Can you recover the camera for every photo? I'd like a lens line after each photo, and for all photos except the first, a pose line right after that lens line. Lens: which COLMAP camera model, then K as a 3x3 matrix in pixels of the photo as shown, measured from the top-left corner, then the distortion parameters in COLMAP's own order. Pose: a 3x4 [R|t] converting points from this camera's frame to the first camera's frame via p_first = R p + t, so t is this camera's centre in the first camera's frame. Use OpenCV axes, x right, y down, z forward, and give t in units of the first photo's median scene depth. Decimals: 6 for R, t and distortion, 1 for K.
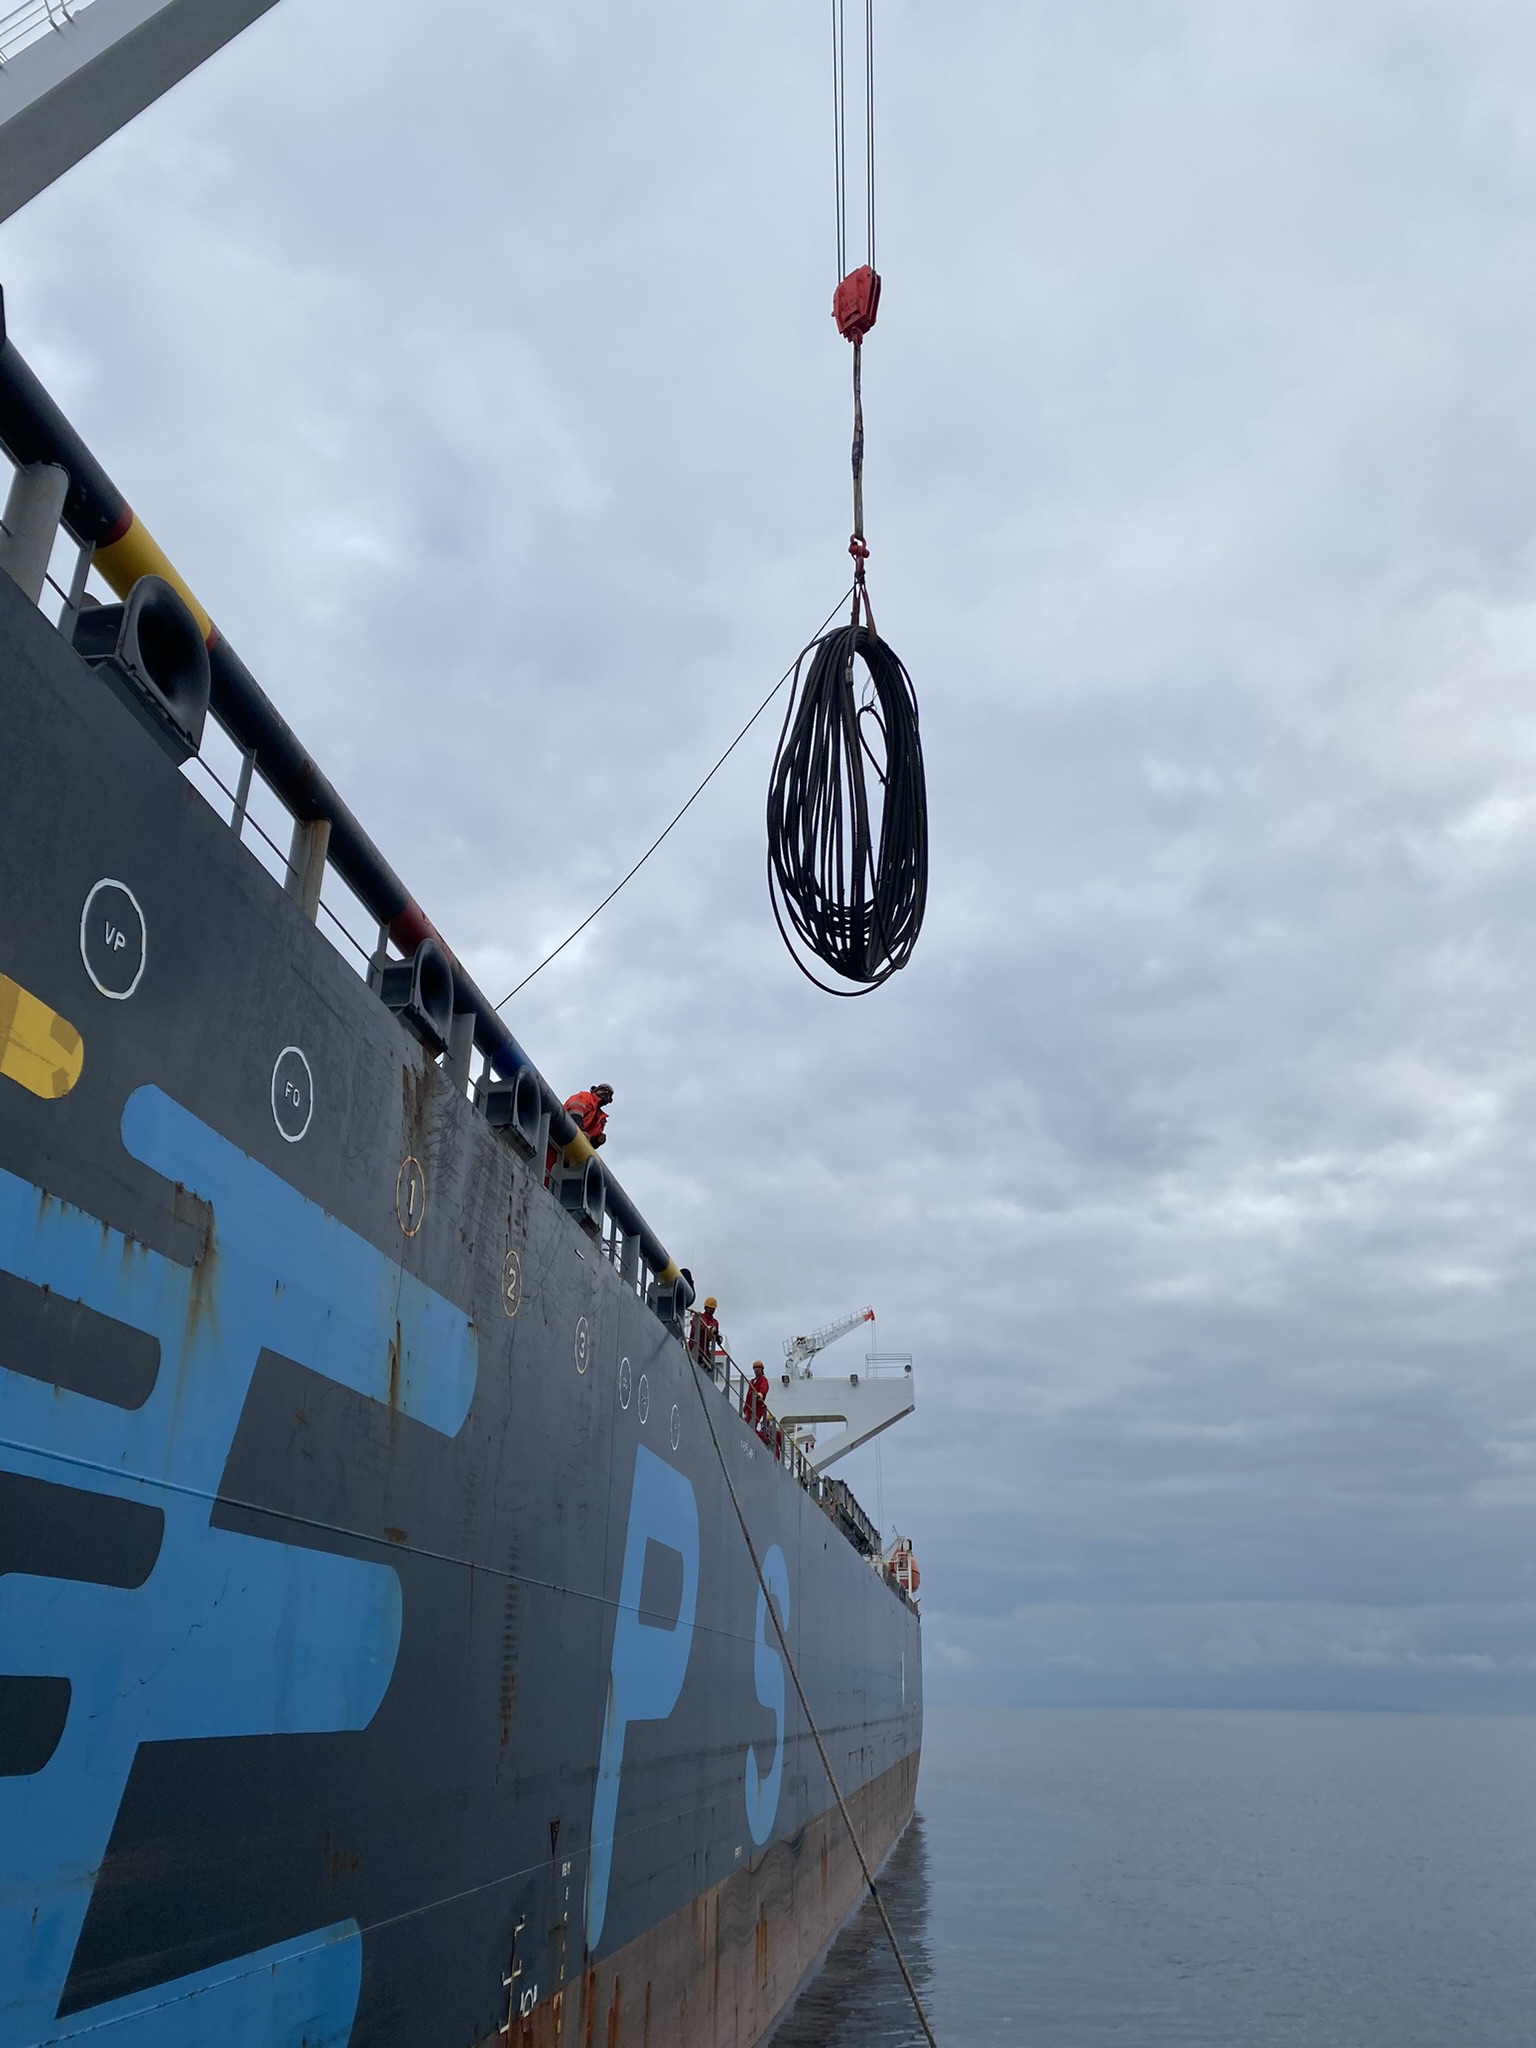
lens RADIAL K [[1548.8, 0, 768.0], [0, 1548.8, 1024.0], [0, 0, 1]] dist [0.028088, -0.008753]
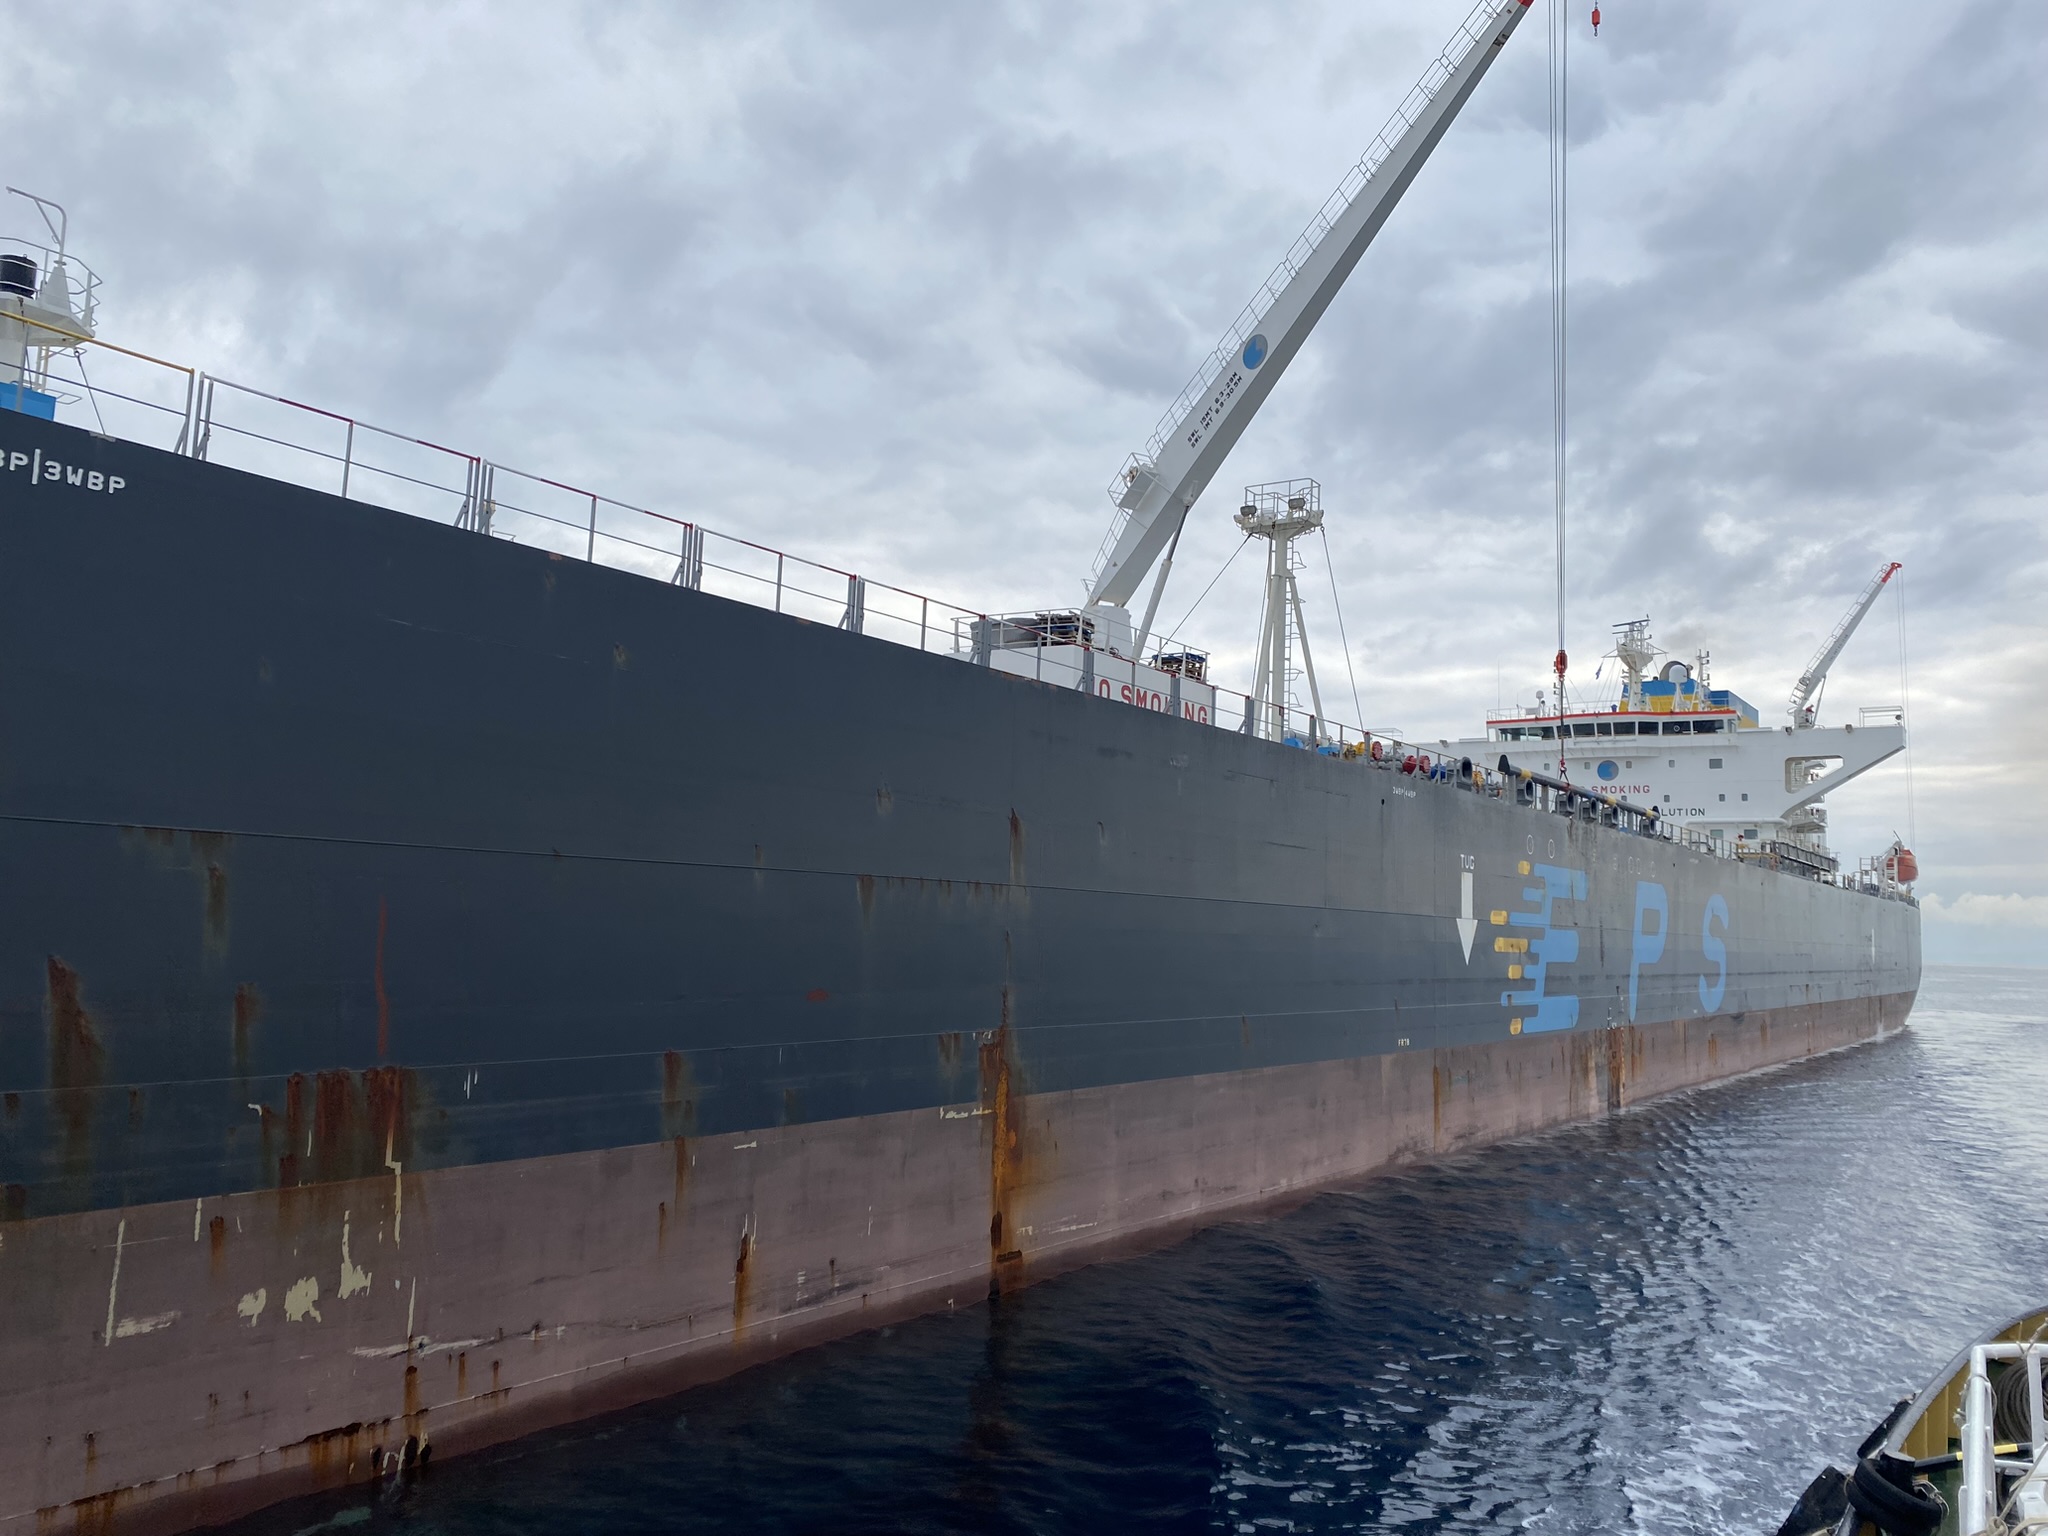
lens RADIAL K [[1612.6, 0, 1024.0], [0, 1612.6, 768.0], [0, 0, 1]] dist [-0.000008, -0.003878]
pose [[0.887495, -0.032853, -0.459644, 0.223582], [0.166314, 0.953063, 0.253004, -0.682806], [0.429758, -0.300985, 0.851303, -1.557757]]
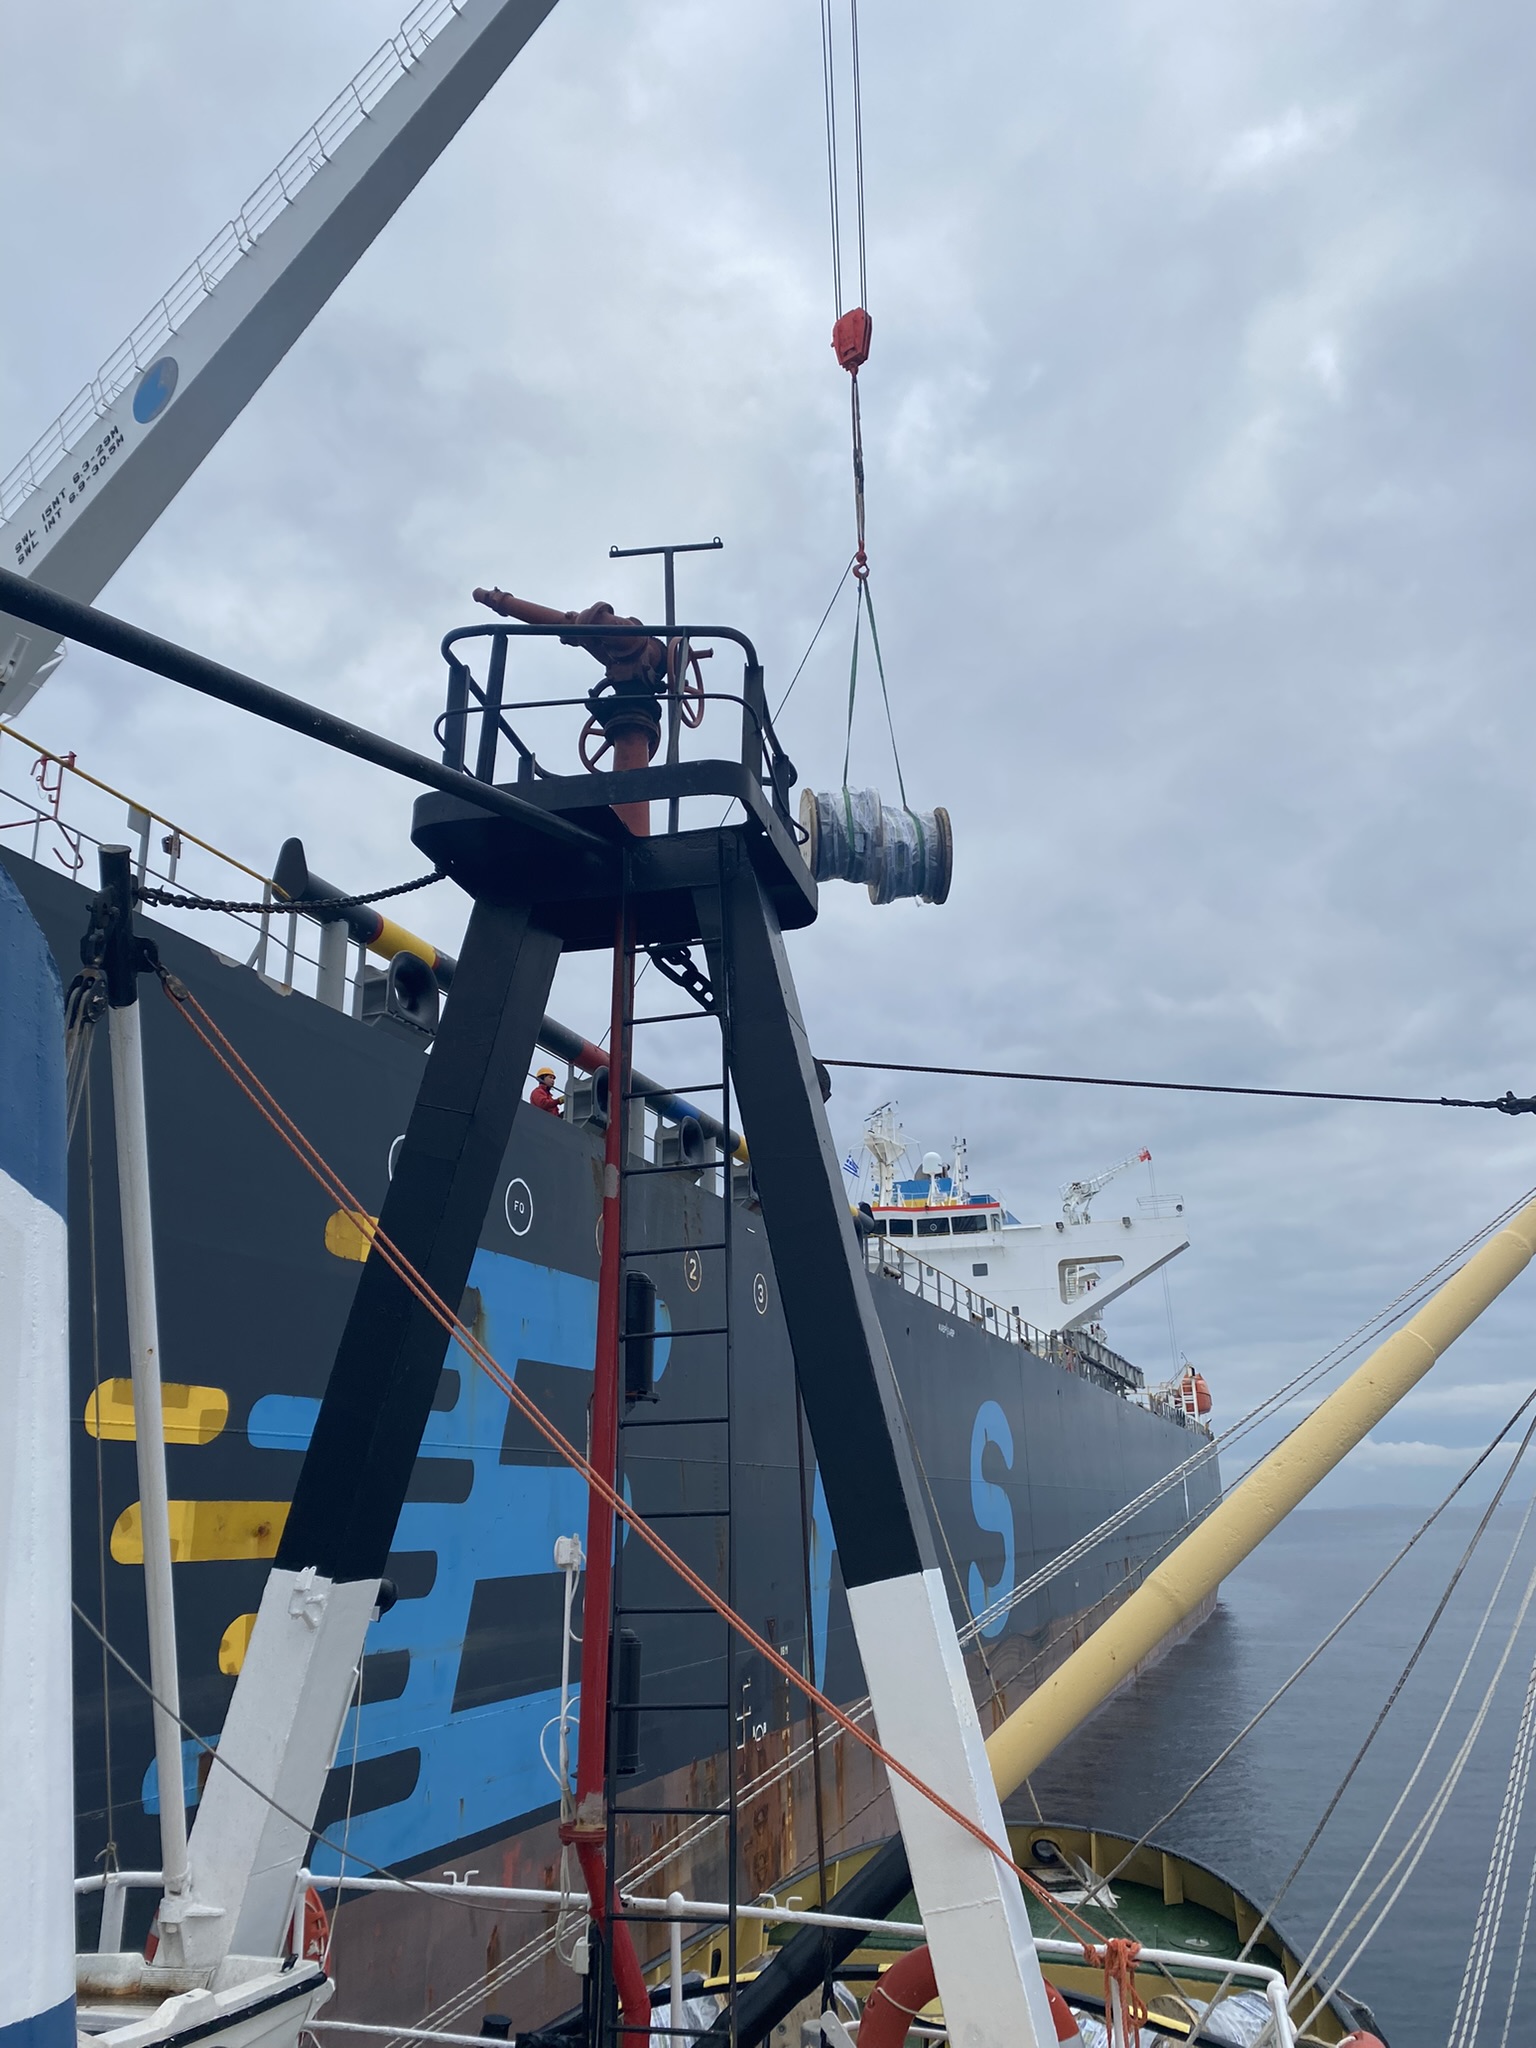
lens RADIAL K [[1548.8, 0, 768.0], [0, 1548.8, 1024.0], [0, 0, 1]] dist [0.028088, -0.008753]
pose [[0.977238, -0.092664, -0.190838, 0.108817], [0.111964, 0.989356, 0.092946, -0.101951], [0.180194, -0.112197, 0.977211, -0.208814]]
